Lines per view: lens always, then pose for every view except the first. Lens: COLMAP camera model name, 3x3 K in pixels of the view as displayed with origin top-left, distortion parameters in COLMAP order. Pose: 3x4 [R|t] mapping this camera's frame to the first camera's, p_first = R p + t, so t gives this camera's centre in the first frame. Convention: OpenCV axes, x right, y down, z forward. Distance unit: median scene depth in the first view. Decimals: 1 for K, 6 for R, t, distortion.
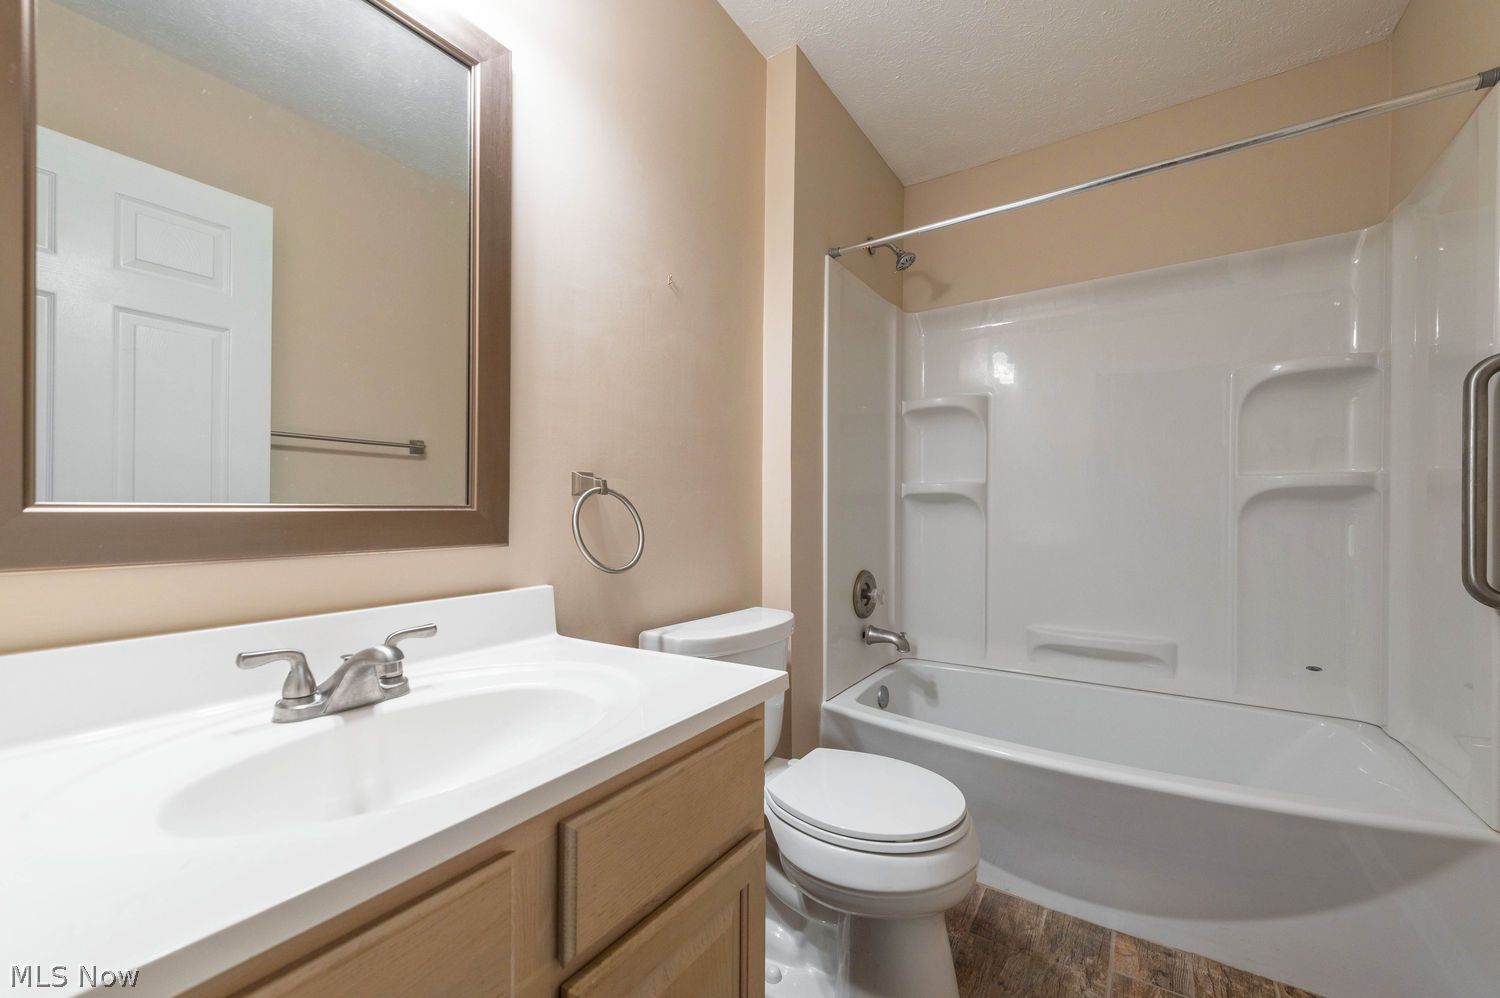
lens RADIAL K [[588.6, 0, 752.2], [0, 588.6, 510.2], [0, 0, 1]] dist [0.013000, -0.002356]
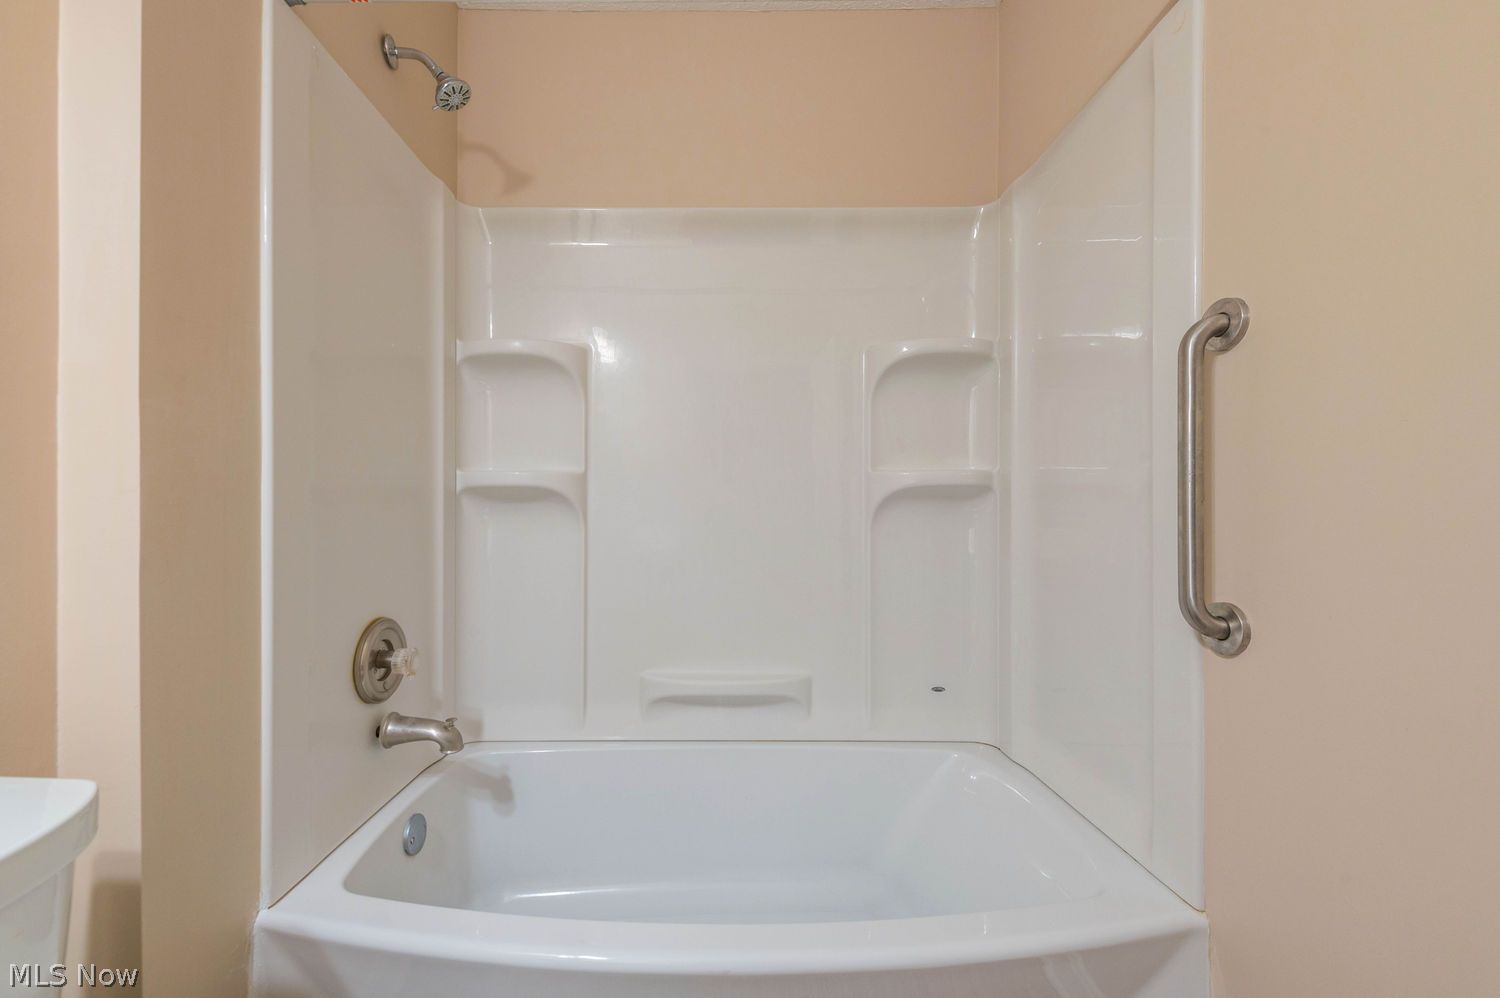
lens RADIAL K [[588.6, 0, 748.2], [0, 588.6, 511.3], [0, 0, 1]] dist [0.013000, -0.002356]
pose [[0.792344, -0.002891, 0.610067, 0.128726], [0.001411, 0.999995, 0.002907, -0.002792], [-0.610072, -0.001443, 0.792344, 0.341472]]
